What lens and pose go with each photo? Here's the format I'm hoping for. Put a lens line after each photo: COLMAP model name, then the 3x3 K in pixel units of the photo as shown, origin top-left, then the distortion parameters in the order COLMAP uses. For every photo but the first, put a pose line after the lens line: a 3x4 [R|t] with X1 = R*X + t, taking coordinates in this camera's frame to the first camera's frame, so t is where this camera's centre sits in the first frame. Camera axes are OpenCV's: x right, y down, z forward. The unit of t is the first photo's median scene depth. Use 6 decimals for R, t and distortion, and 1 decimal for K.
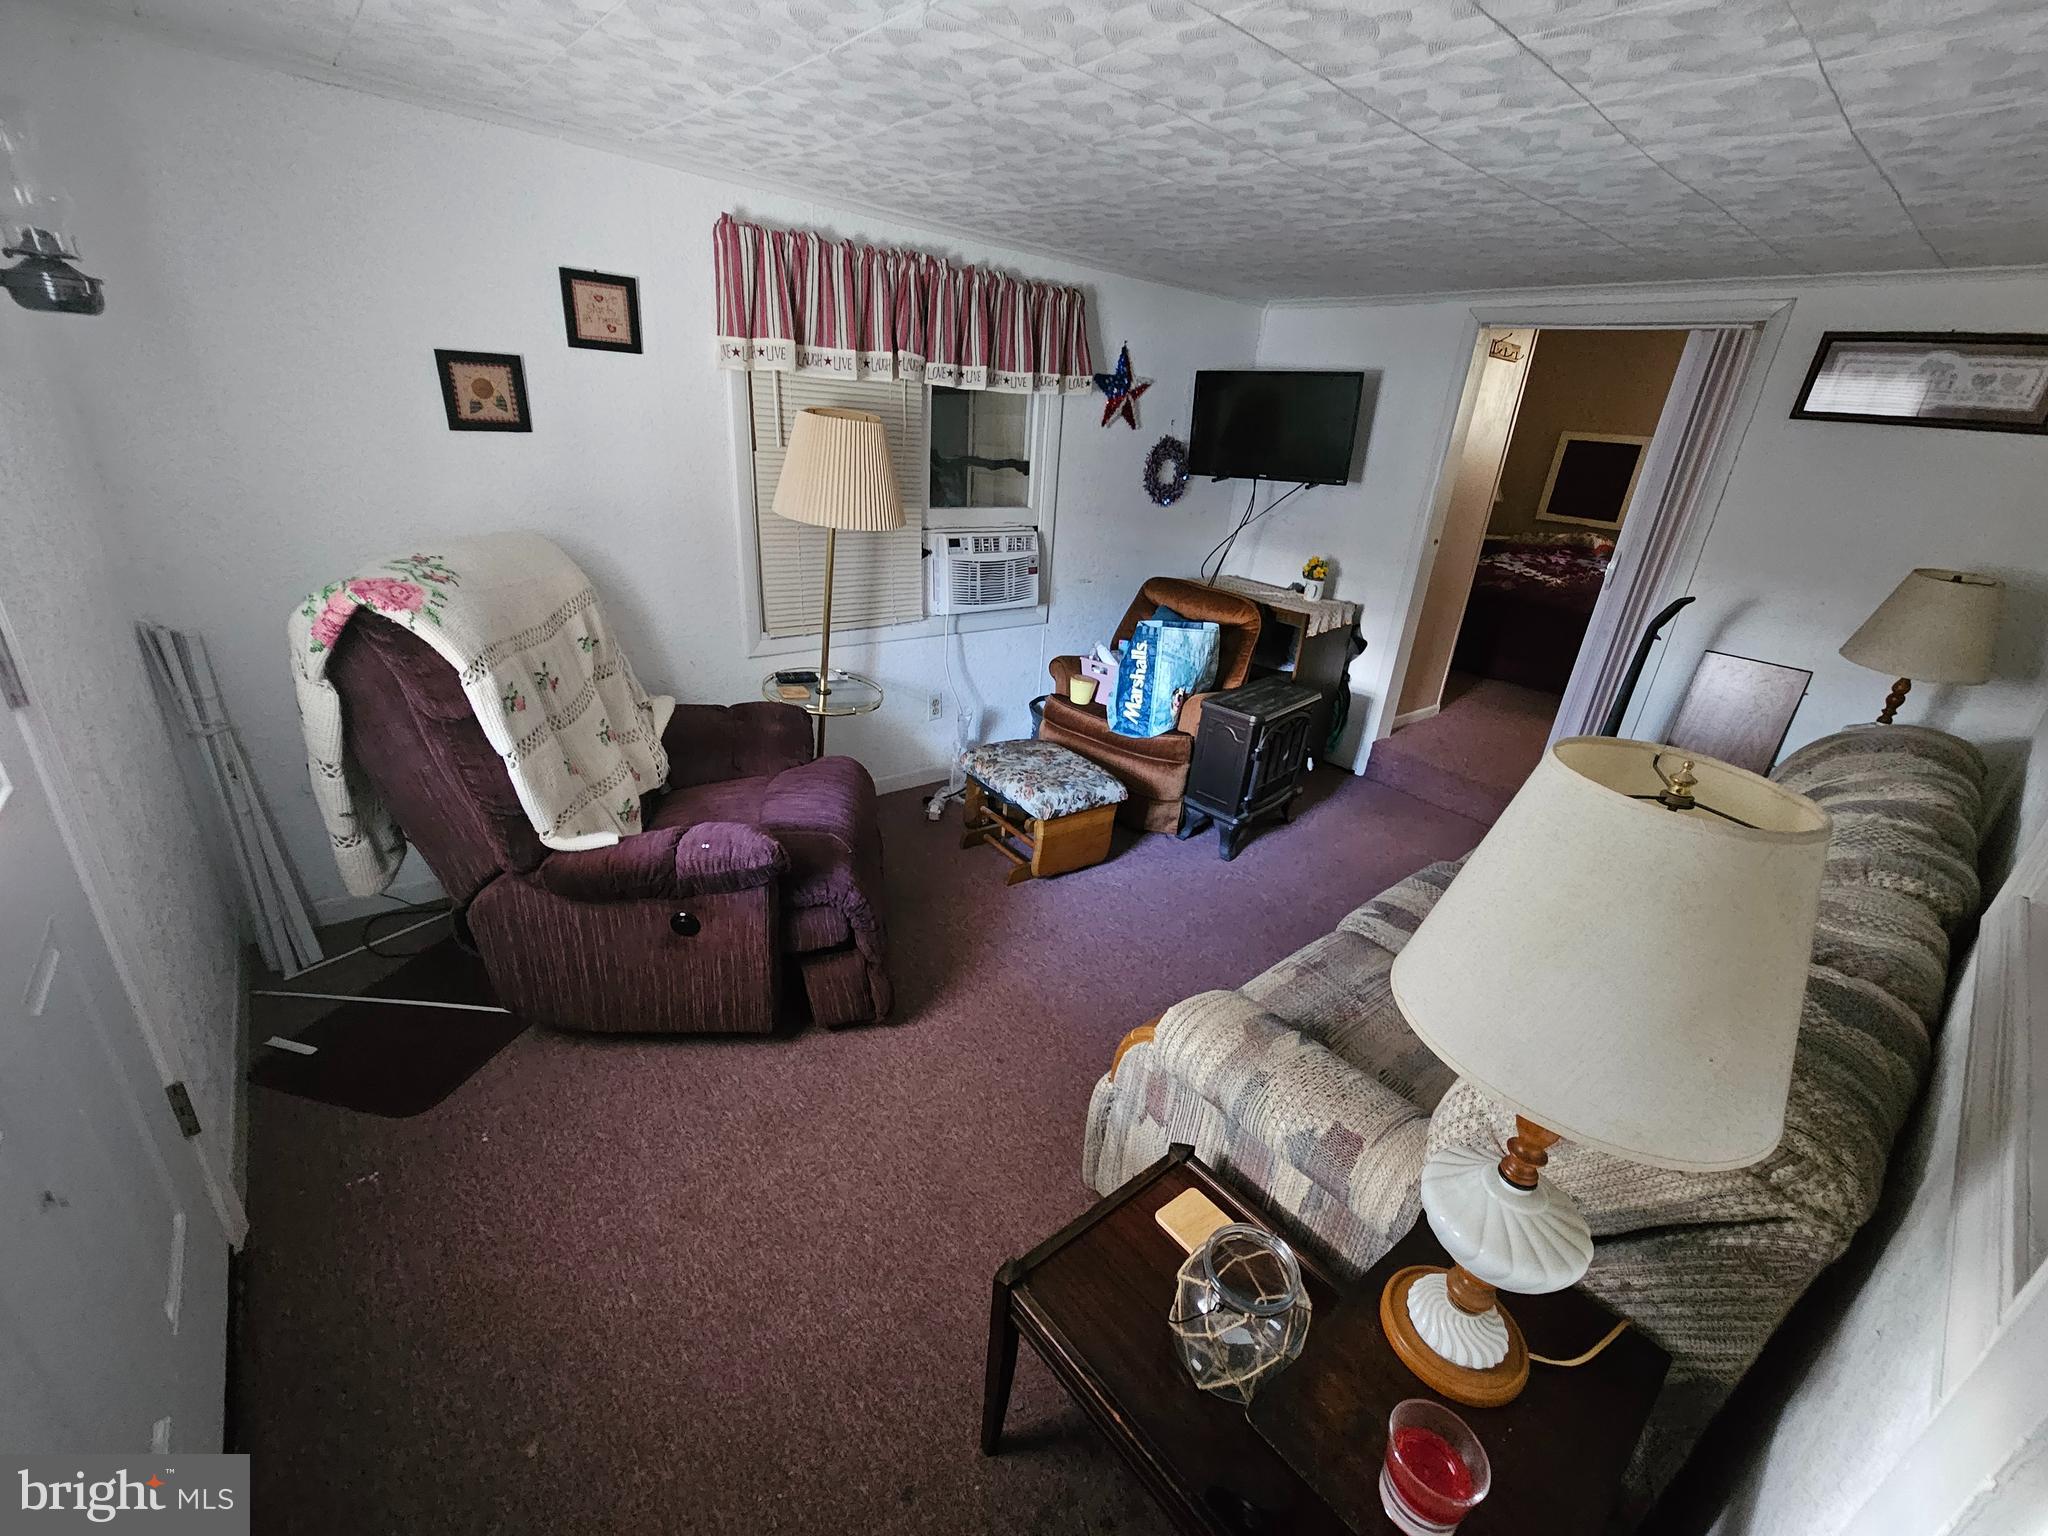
lens RADIAL K [[836.8, 0, 1030.5], [0, 836.8, 780.3], [0, 0, 1]] dist [-0.004329, -0.001236]
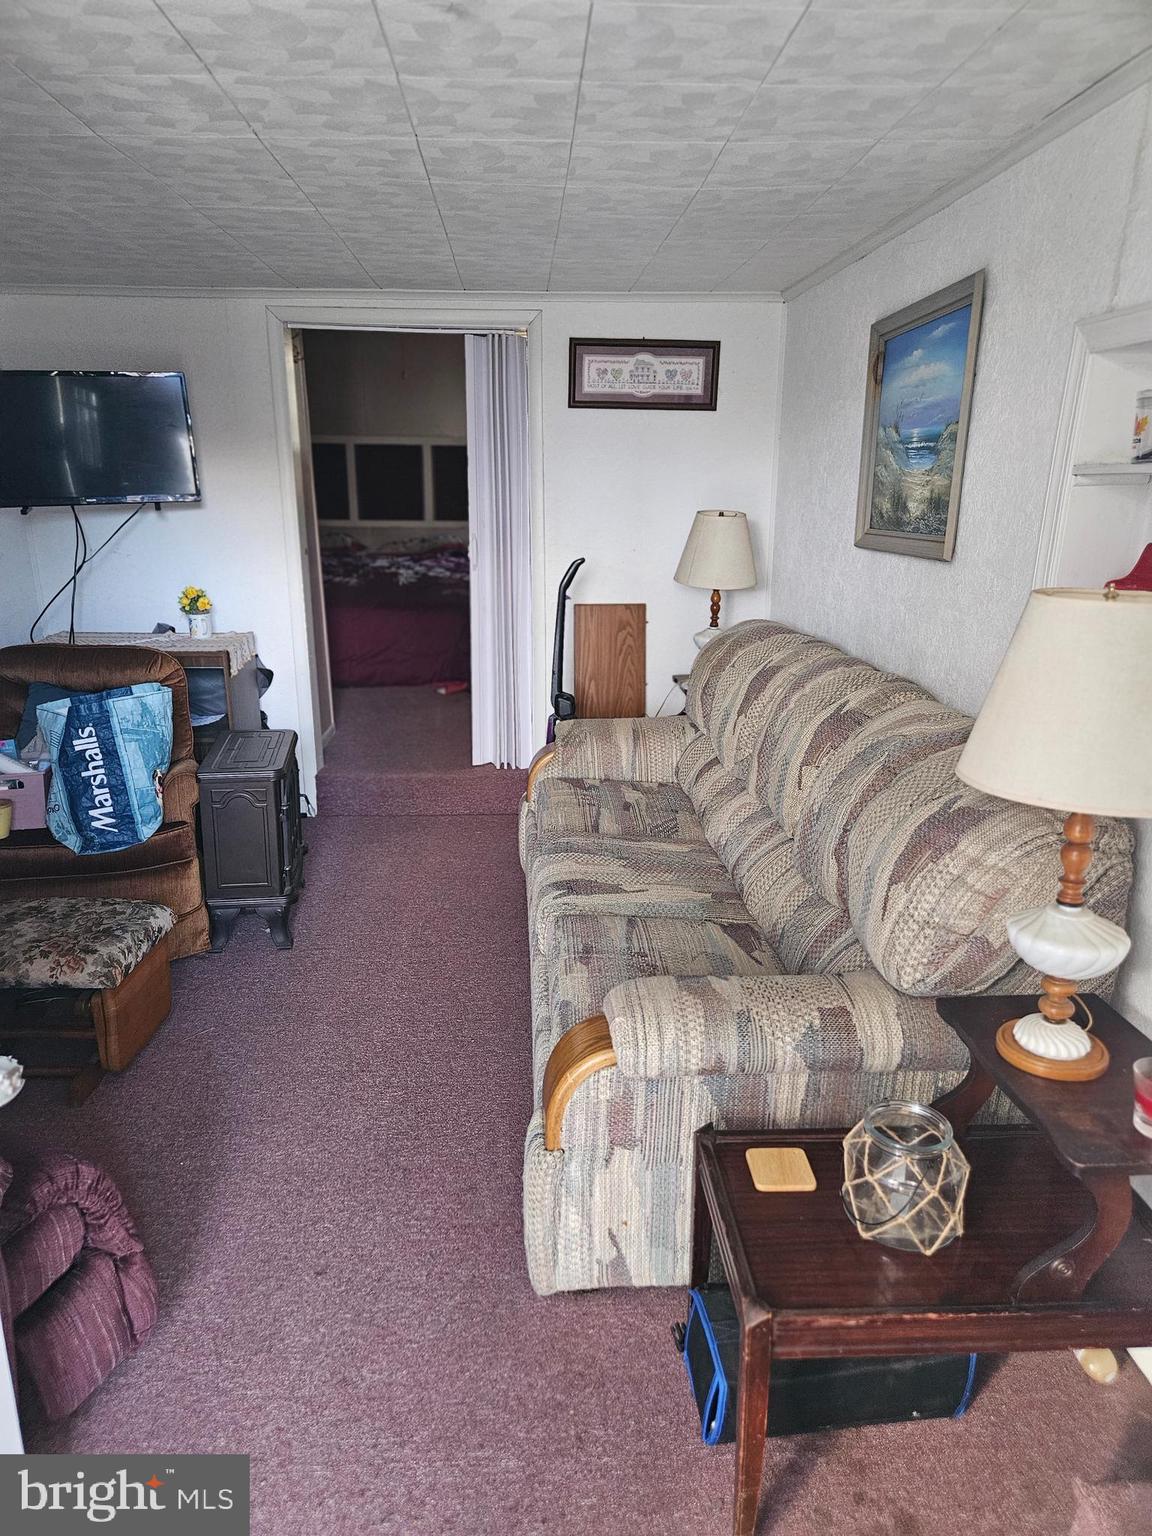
lens RADIAL K [[1034.5, 0, 579.0], [0, 1034.5, 759.4], [0, 0, 1]] dist [0.034196, 0.000711]
pose [[0.615826, -0.284112, 0.734873, -0.301993], [0.354139, 0.933004, 0.063943, -0.044571], [-0.703807, 0.220869, 0.675184, 0.076696]]
